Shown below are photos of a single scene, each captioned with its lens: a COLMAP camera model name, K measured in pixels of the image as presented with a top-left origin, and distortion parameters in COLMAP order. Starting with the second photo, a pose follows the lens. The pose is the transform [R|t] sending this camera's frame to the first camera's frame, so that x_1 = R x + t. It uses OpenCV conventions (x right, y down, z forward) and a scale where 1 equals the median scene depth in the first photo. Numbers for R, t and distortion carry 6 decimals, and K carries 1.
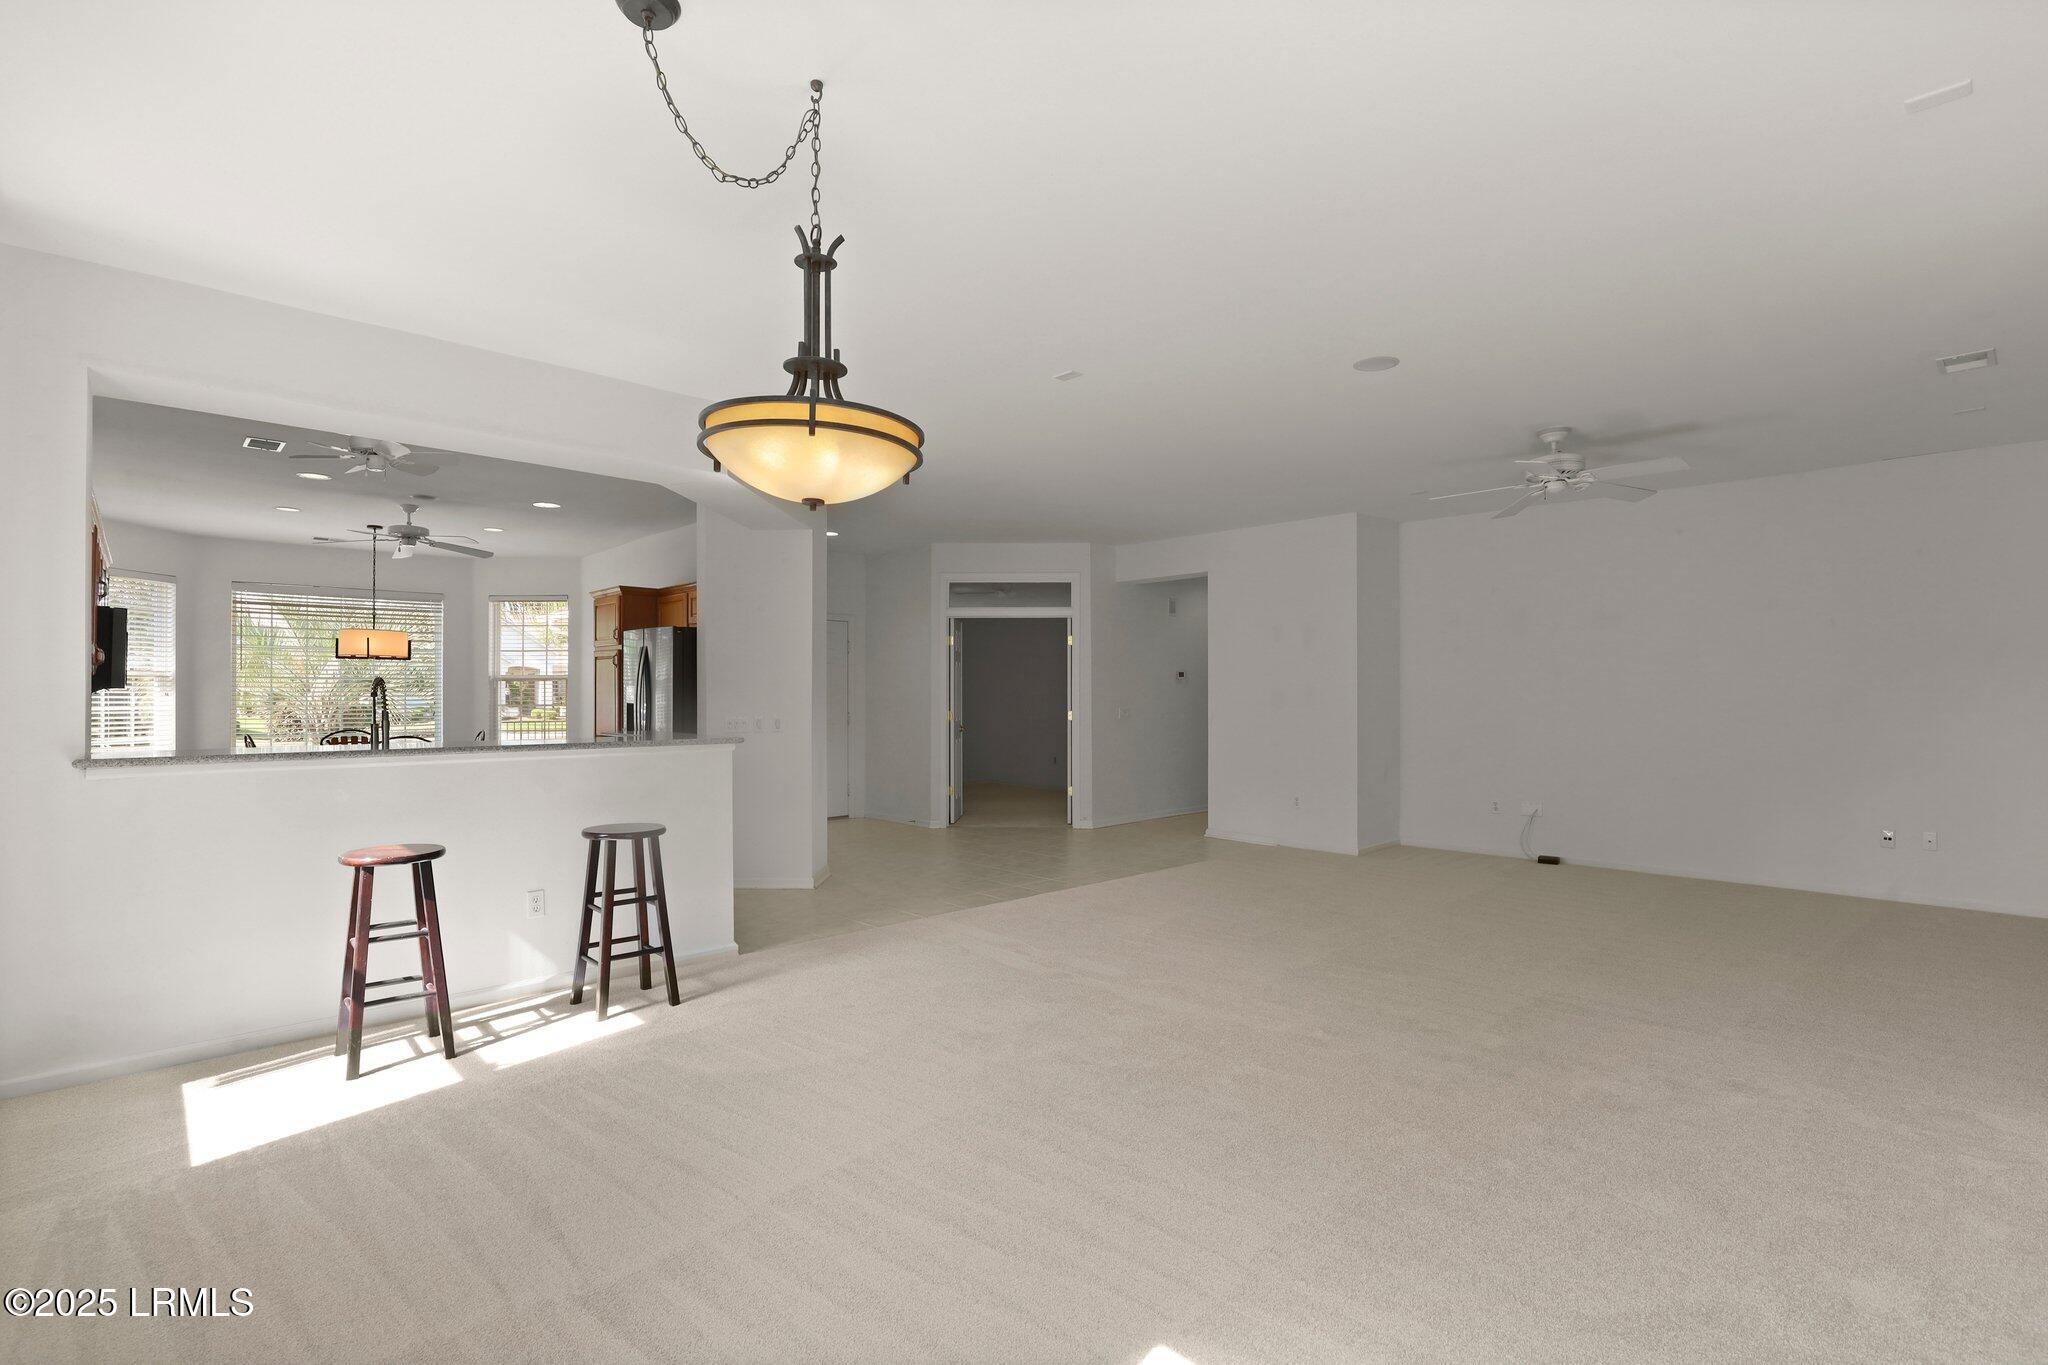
lens RADIAL K [[955.0, 0, 1022.5], [0, 955.0, 689.8], [0, 0, 1]] dist [-0.043707, 0.012870]
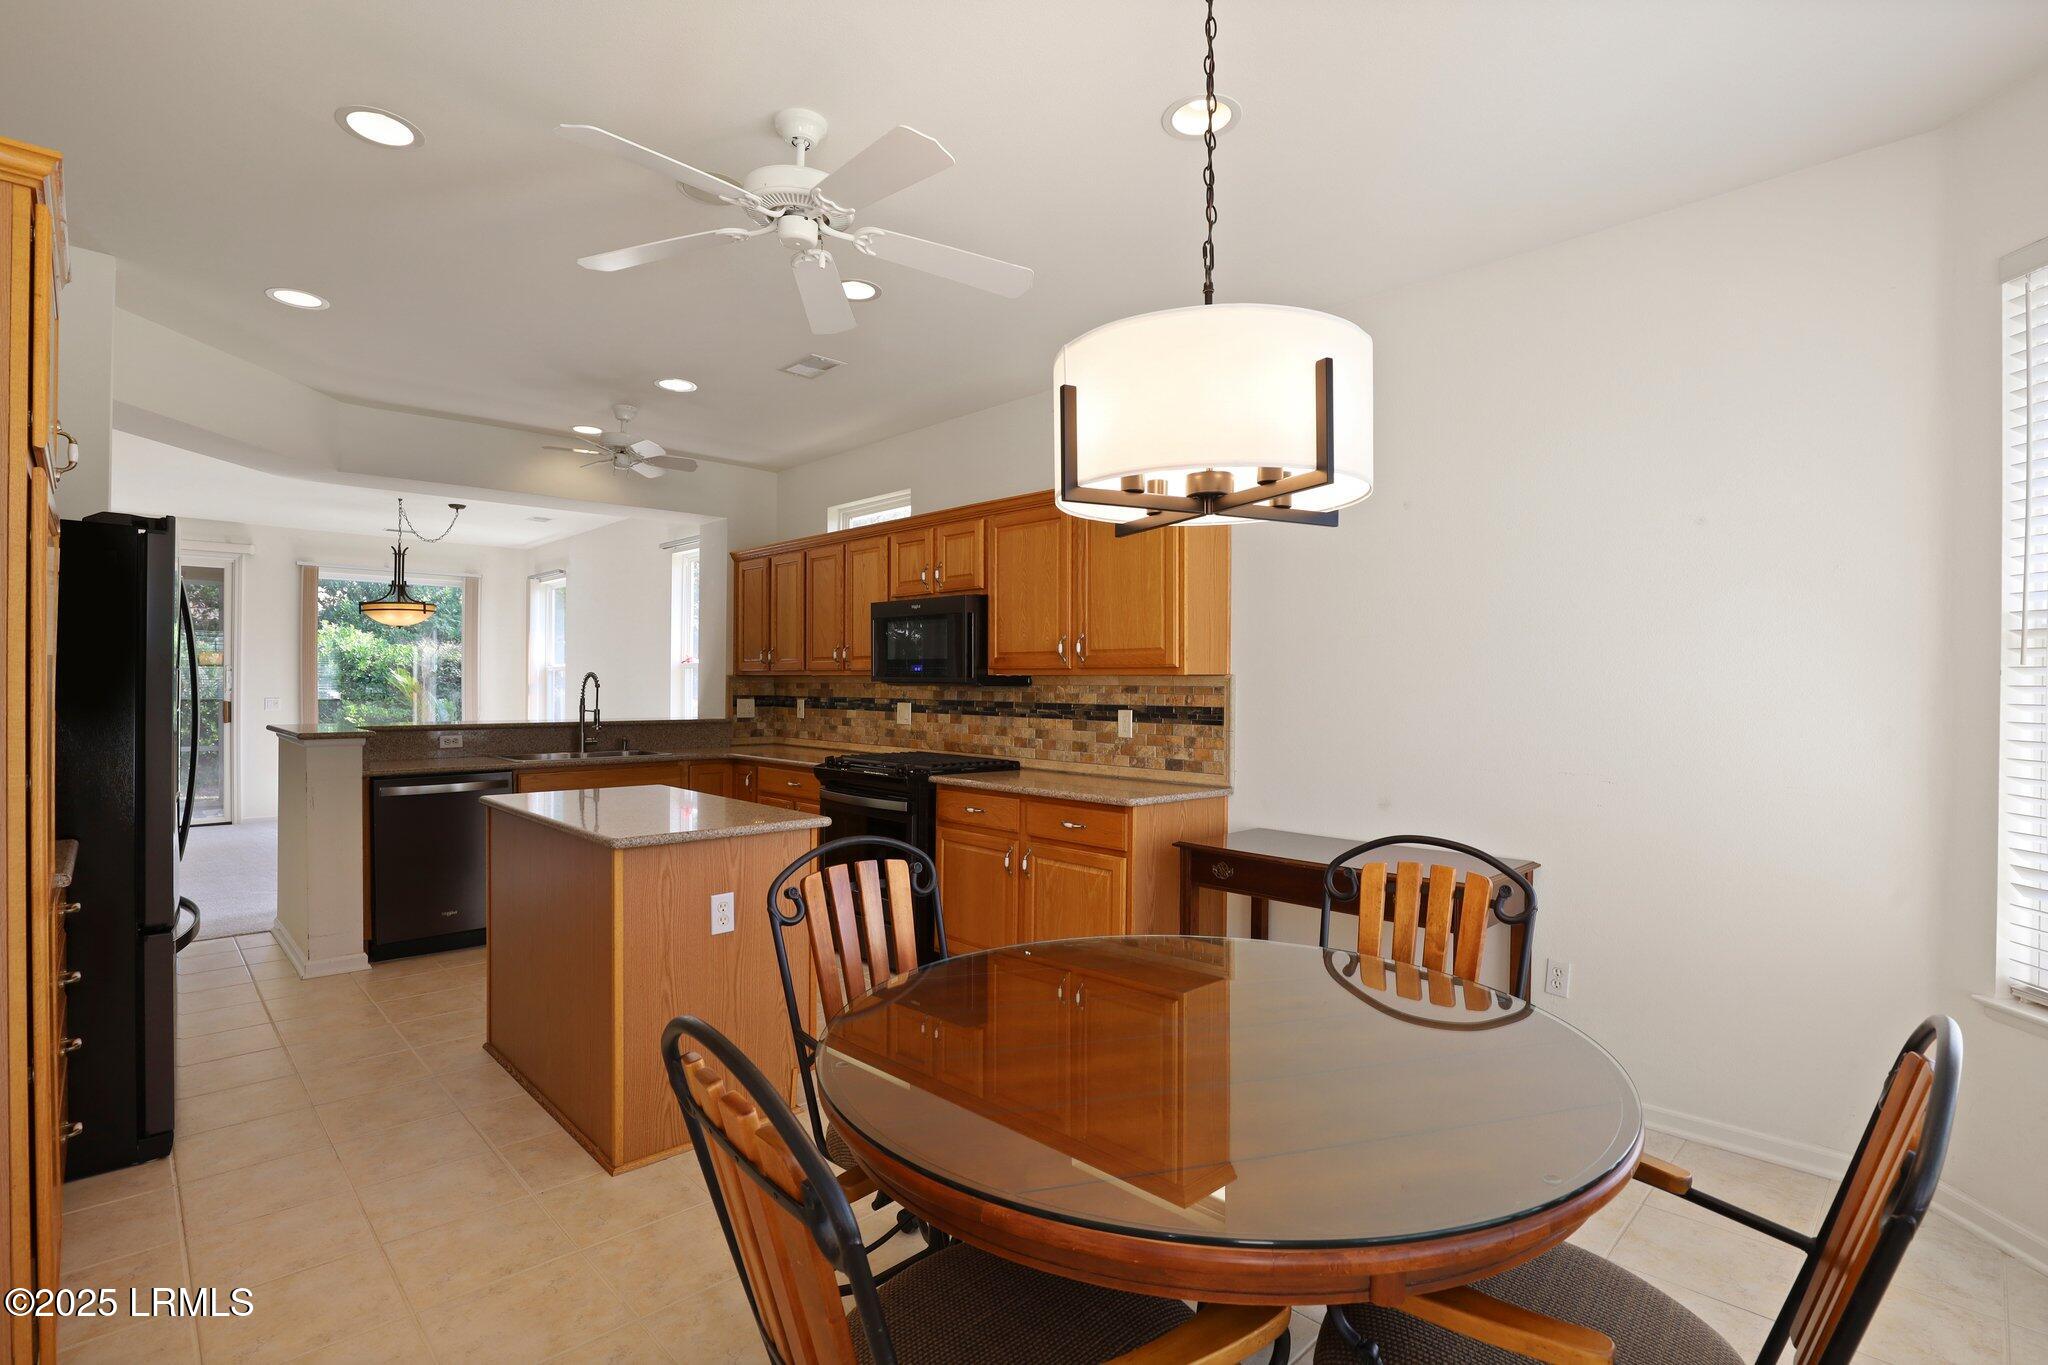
lens RADIAL K [[975.9, 0, 1030.5], [0, 975.9, 692.6], [0, 0, 1]] dist [-0.027809, 0.001230]
pose [[-0.999909, -0.004899, -0.012608, -0.763343], [-0.004911, 0.999988, 0.000934, 0.005345], [0.012603, 0.000996, -0.999920, 1.408091]]
